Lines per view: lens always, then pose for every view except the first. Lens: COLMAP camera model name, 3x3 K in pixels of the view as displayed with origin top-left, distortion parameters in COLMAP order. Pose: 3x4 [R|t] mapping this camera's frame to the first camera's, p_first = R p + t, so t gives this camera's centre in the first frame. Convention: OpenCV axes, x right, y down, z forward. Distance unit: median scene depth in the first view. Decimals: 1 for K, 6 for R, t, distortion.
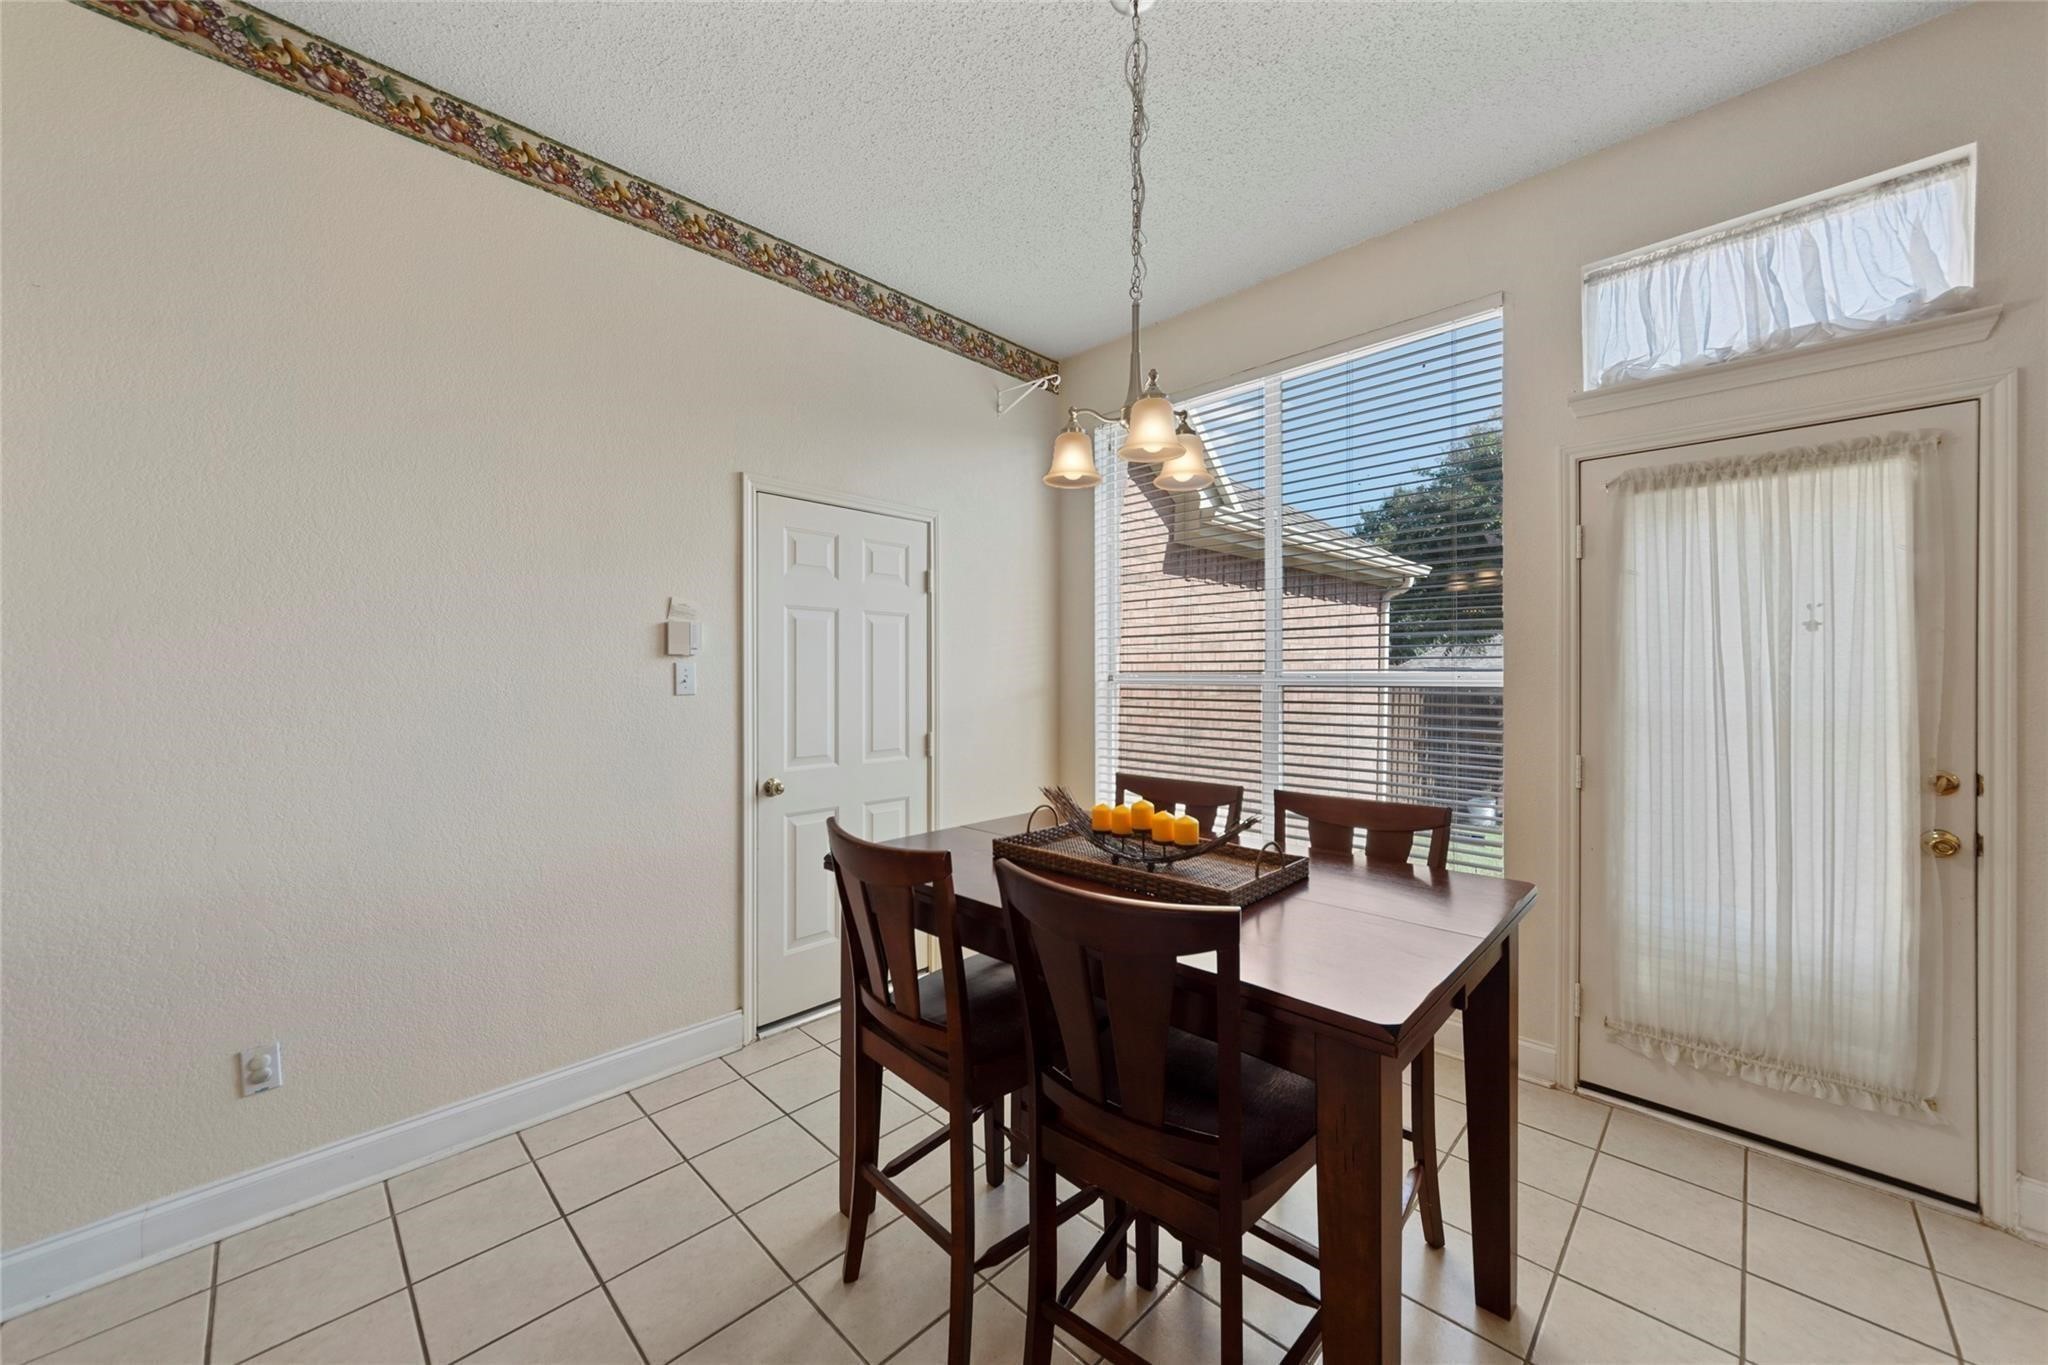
lens RADIAL K [[747.7, 0, 1025.8], [0, 747.7, 672.2], [0, 0, 1]] dist [0.000240, -0.000150]
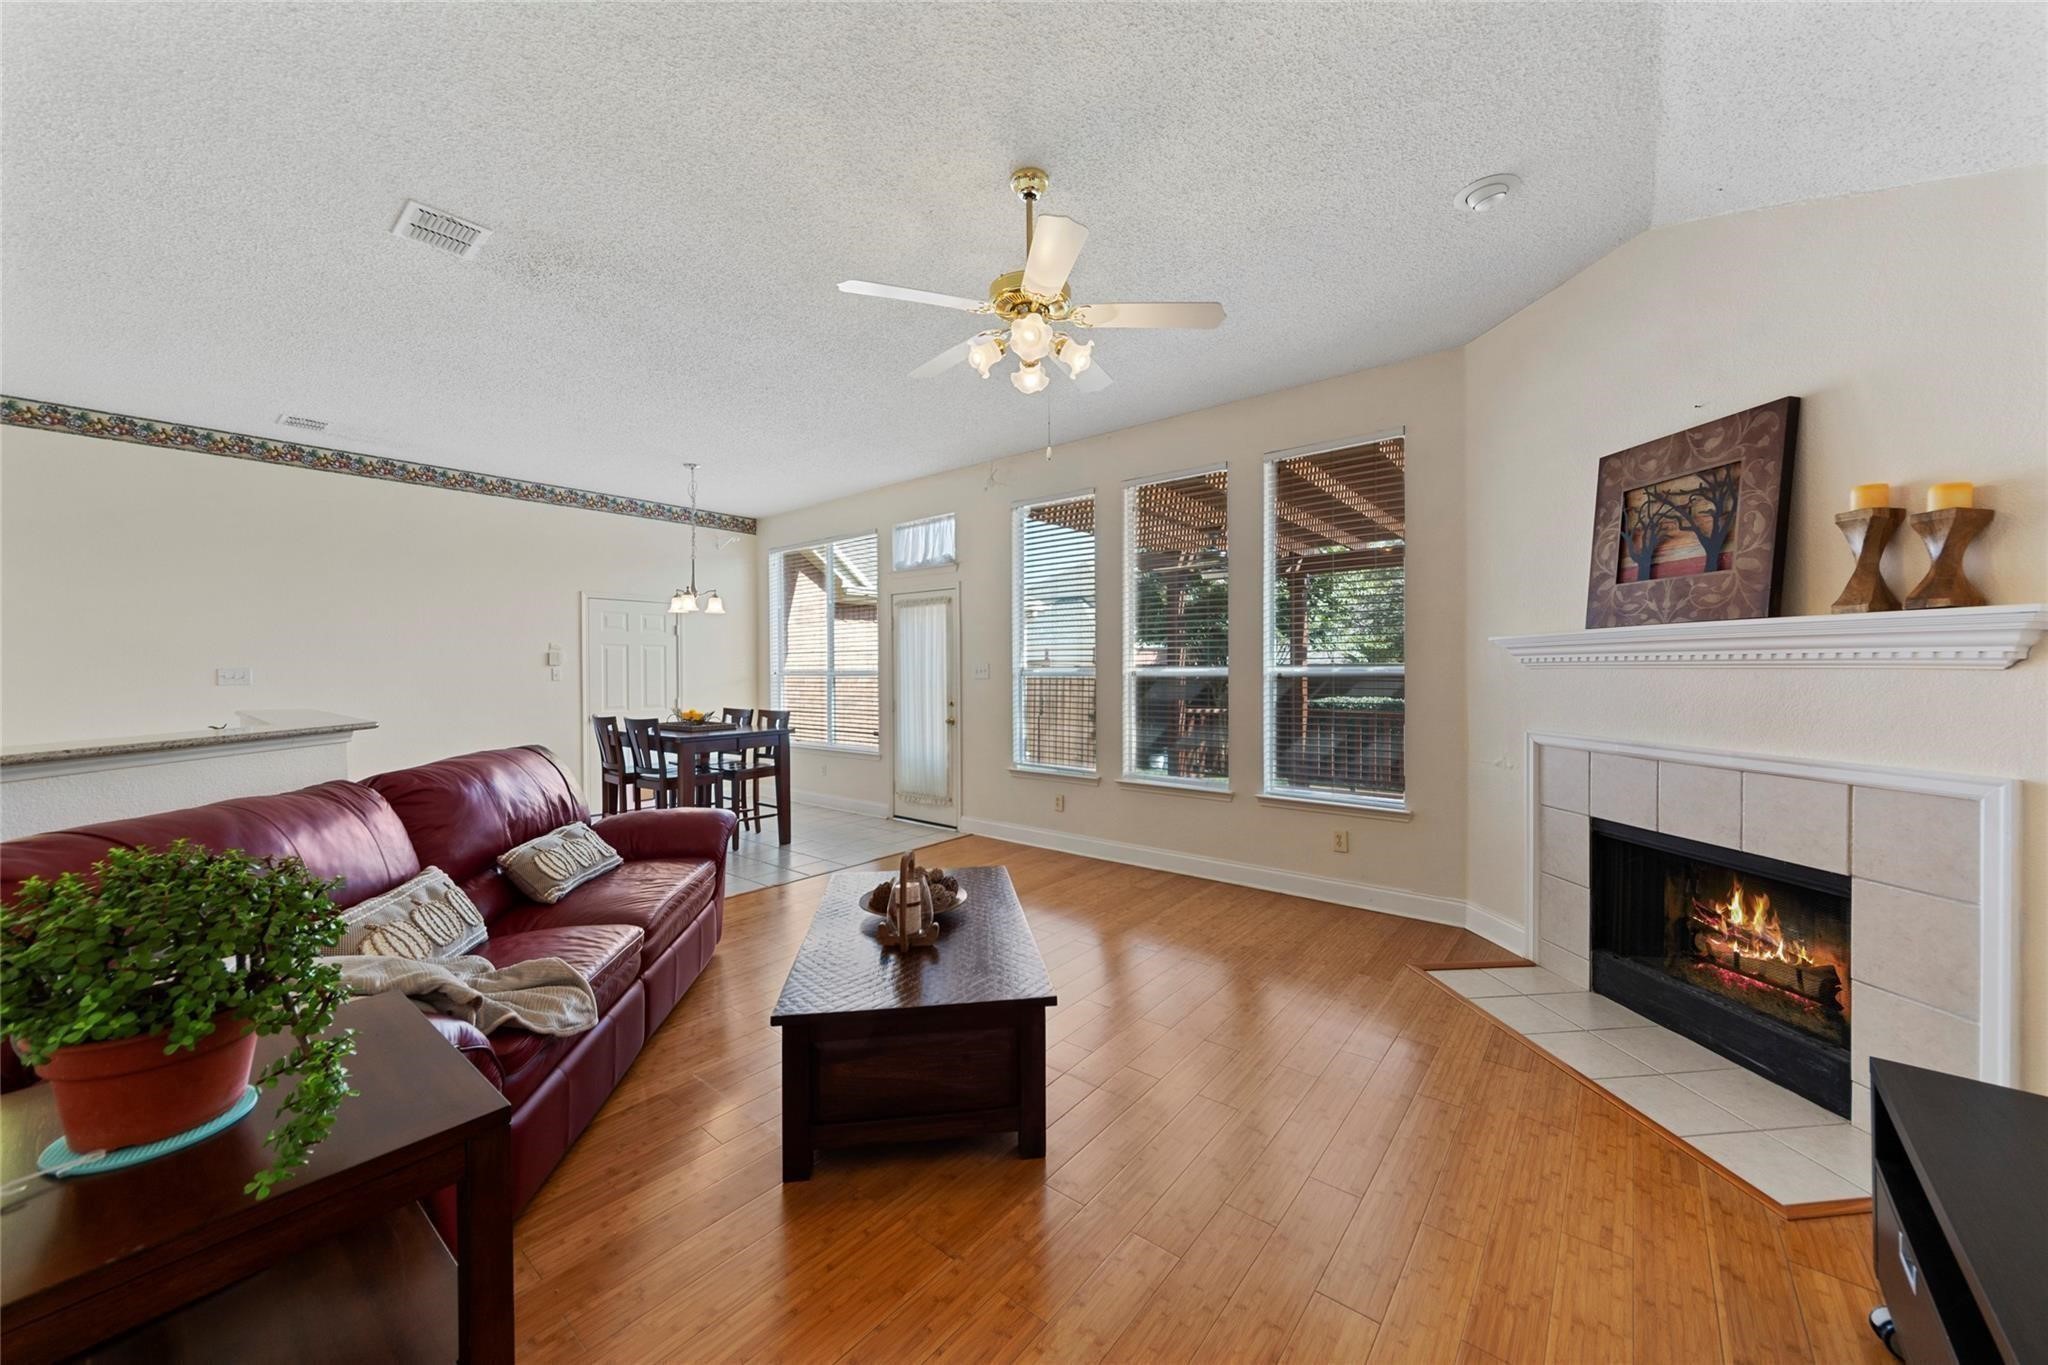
lens RADIAL K [[747.7, 0, 1025.8], [0, 747.7, 672.2], [0, 0, 1]] dist [0.000240, -0.000150]
pose [[0.995914, -0.007119, 0.090021, 1.144597], [0.006948, 0.999973, 0.002217, 0.006951], [-0.090035, -0.001583, 0.995937, -2.120510]]
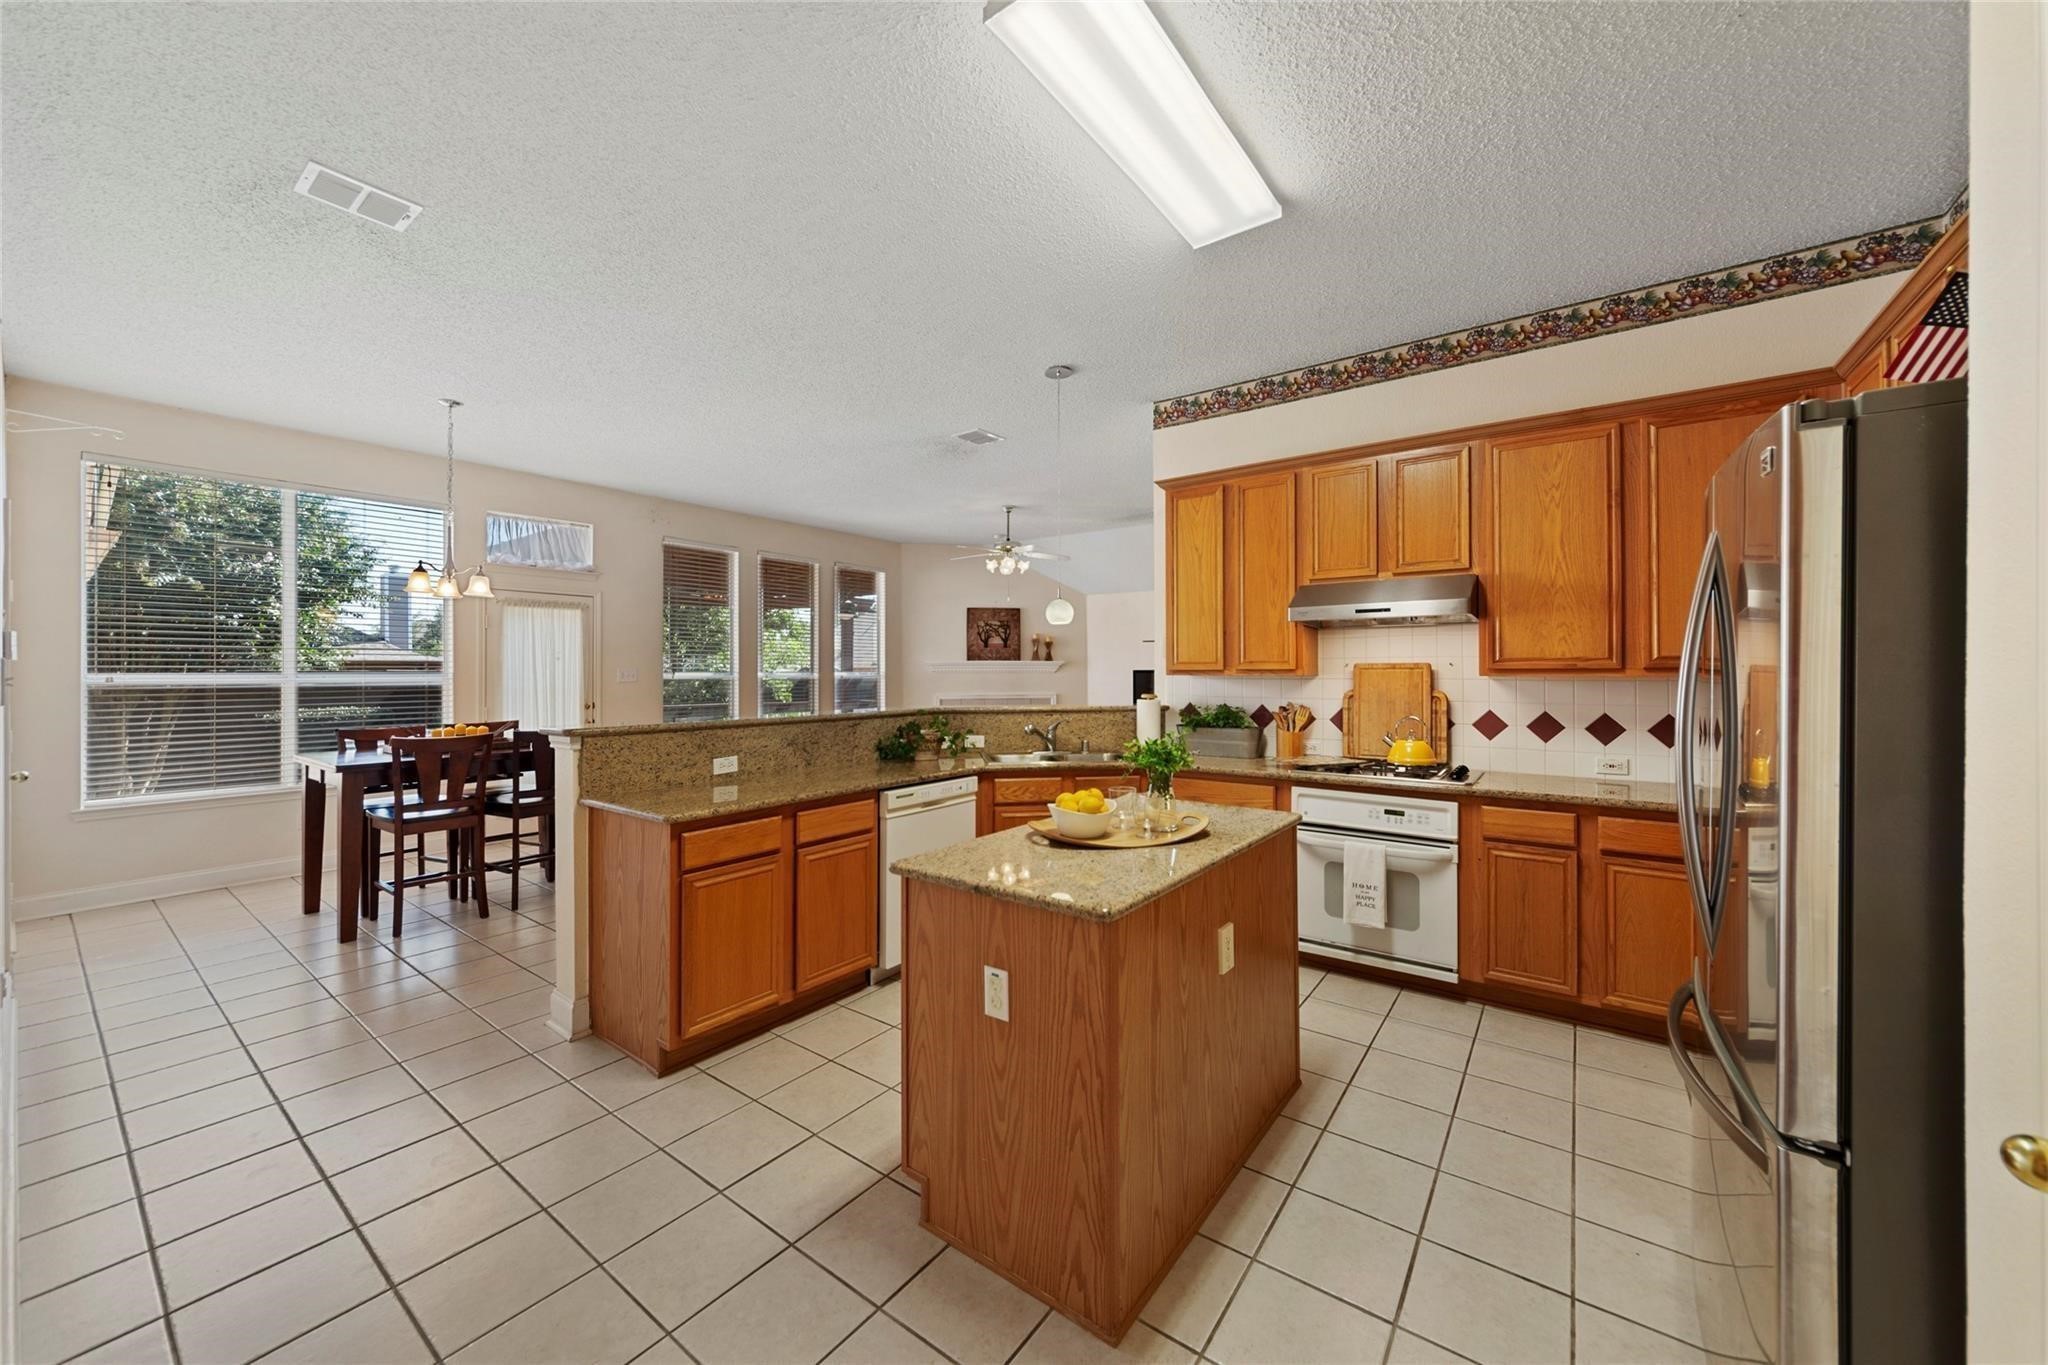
lens RADIAL K [[735.9, 0, 1034.1], [0, 735.9, 670.1], [0, 0, 1]] dist [0.000823, 0.000316]
pose [[-0.148554, 0.002474, 0.988901, -2.227178], [0.004972, 0.999986, -0.001754, 0.000217], [-0.988892, 0.004656, -0.148565, -0.487606]]
